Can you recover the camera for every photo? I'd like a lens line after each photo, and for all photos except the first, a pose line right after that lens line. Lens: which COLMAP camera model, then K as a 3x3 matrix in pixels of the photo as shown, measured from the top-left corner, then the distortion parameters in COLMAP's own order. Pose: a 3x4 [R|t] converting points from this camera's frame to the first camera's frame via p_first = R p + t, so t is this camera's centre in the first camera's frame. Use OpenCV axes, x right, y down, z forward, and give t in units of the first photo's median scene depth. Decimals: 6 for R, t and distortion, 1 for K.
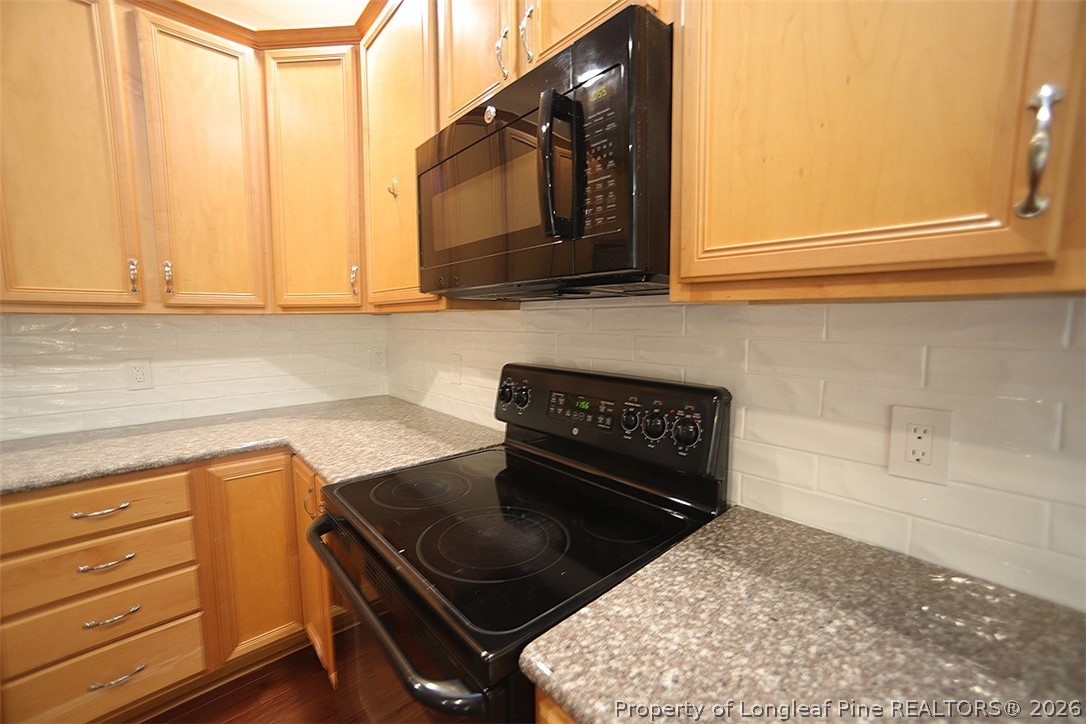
lens RADIAL K [[422.1, 0, 541.3], [0, 422.1, 361.0], [0, 0, 1]] dist [-0.001917, -0.000041]
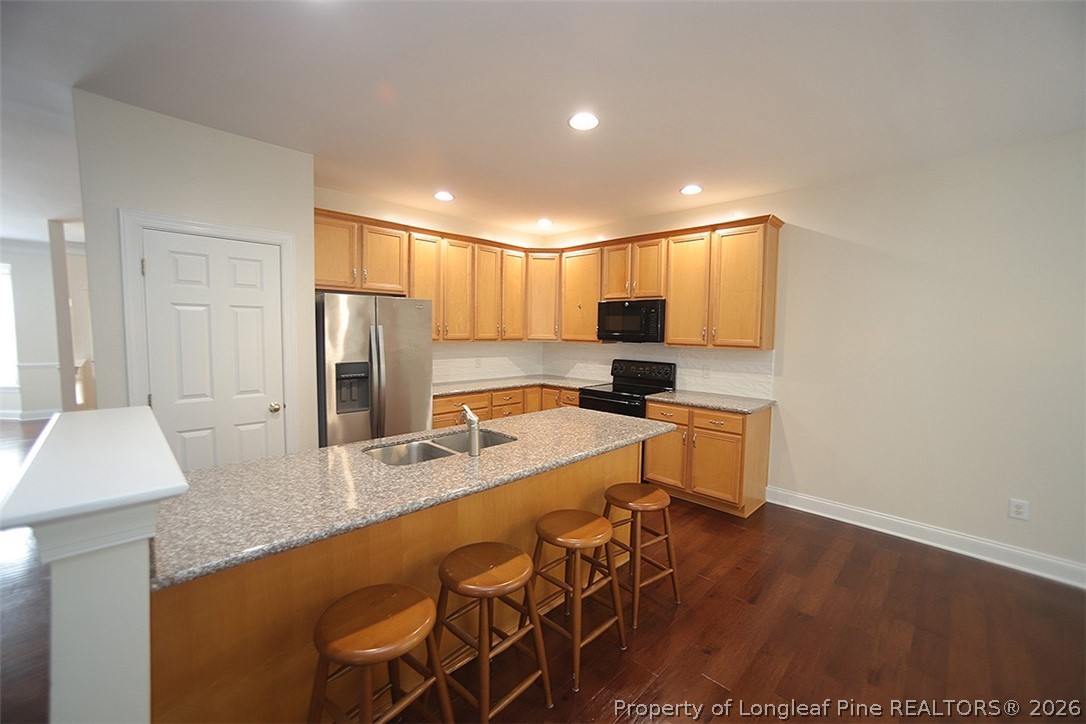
lens RADIAL K [[422.1, 0, 544.7], [0, 422.1, 363.0], [0, 0, 1]] dist [-0.001917, -0.000041]
pose [[0.997663, 0.018586, 0.065749, -1.155301], [-0.016697, 0.999435, -0.029164, 0.193378], [-0.066254, 0.027998, 0.997410, -3.144532]]
